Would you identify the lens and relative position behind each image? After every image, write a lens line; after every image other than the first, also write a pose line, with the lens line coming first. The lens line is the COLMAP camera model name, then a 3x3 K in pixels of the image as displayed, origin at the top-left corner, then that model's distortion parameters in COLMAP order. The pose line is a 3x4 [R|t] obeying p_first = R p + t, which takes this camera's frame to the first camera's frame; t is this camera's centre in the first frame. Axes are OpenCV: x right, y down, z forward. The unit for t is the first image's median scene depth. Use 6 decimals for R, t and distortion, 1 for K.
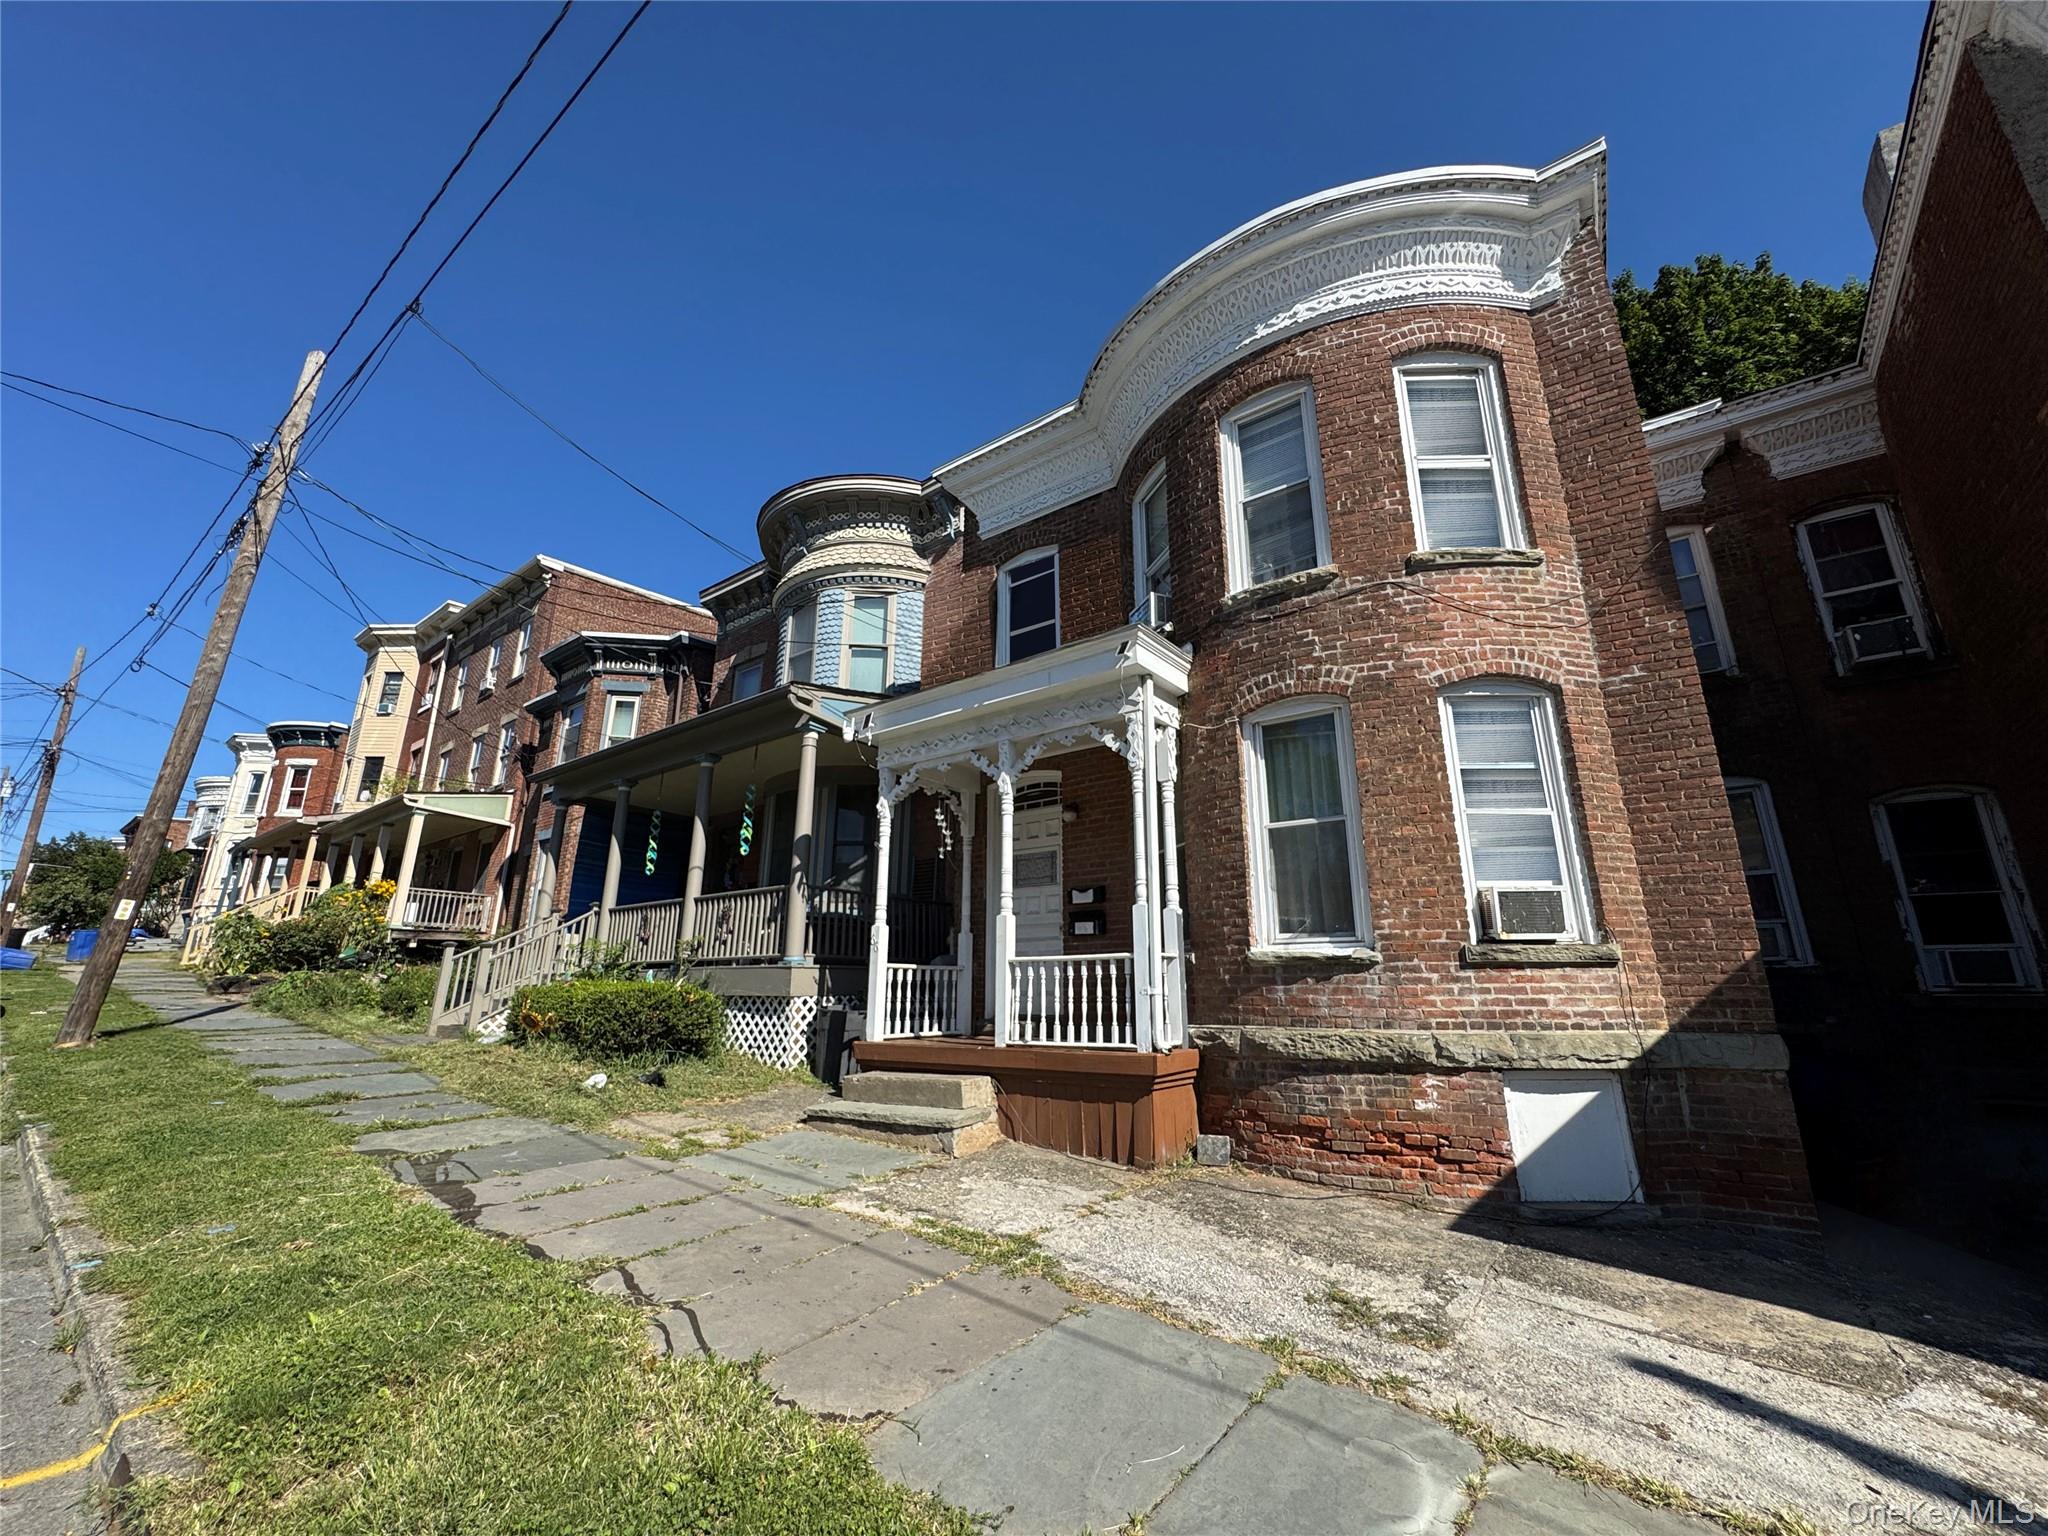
lens RADIAL K [[825.3, 0, 1024.0], [0, 825.3, 768.0], [0, 0, 1]] dist [-0.018827, -0.000003]
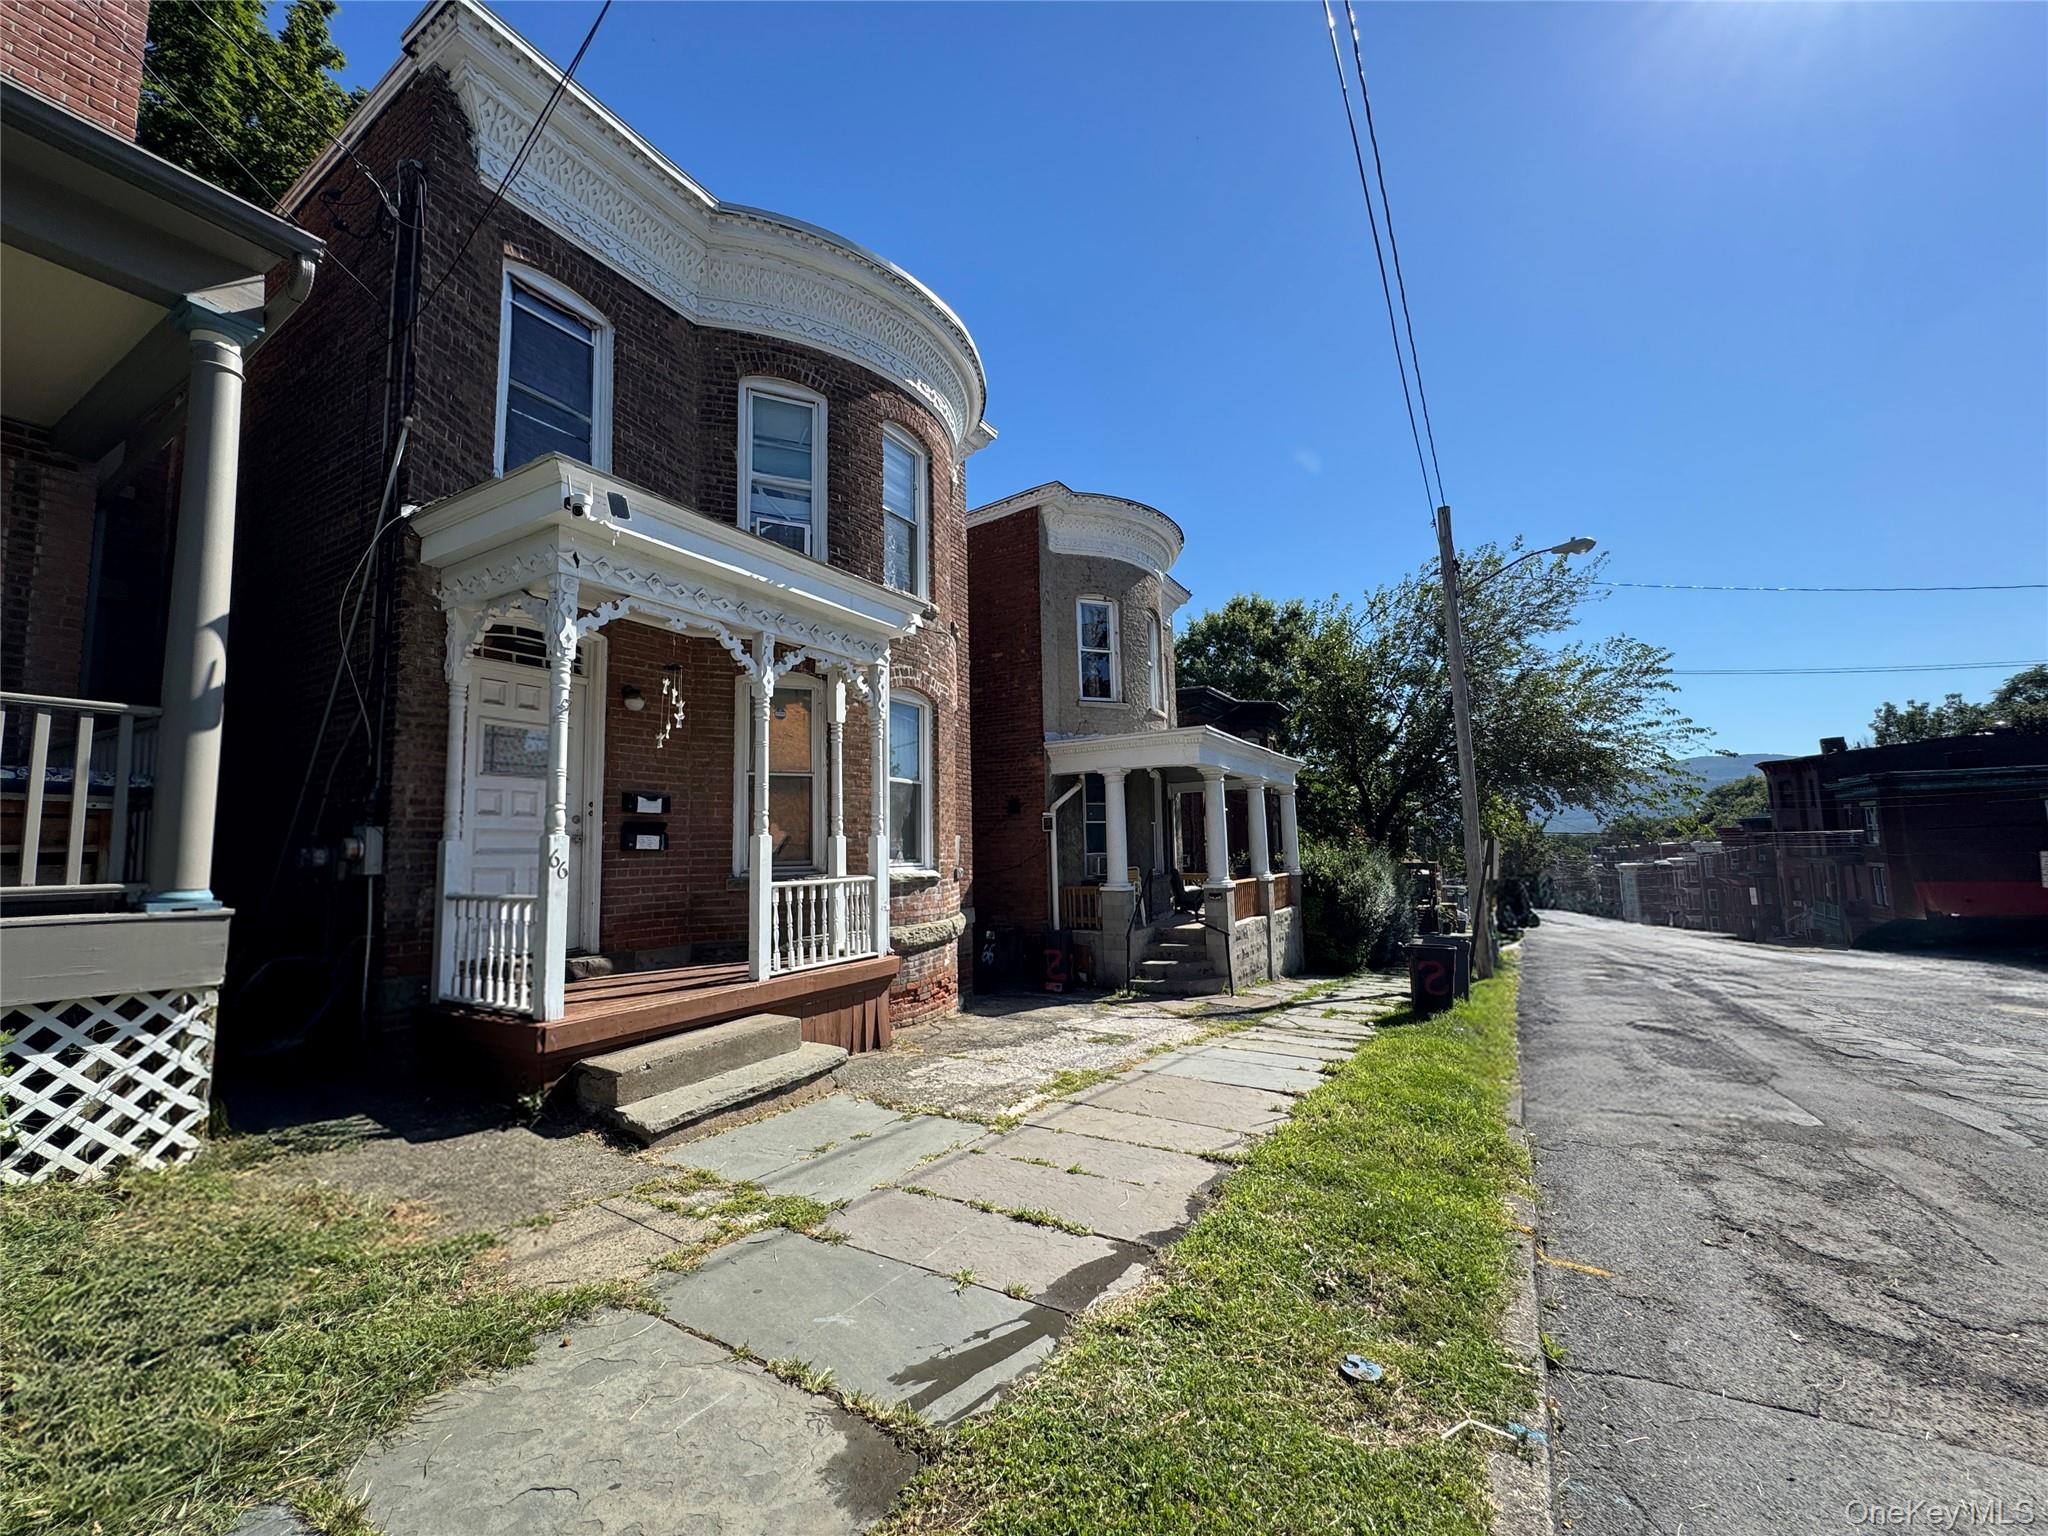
lens RADIAL K [[824.1, 0, 1024.0], [0, 824.1, 768.0], [0, 0, 1]] dist [0.000625, 0.000119]
pose [[-0.117265, 0.101262, 0.987925, -0.987344], [-0.244478, 0.961230, -0.127545, 0.161914], [-0.962538, -0.256482, -0.087962, 0.870730]]
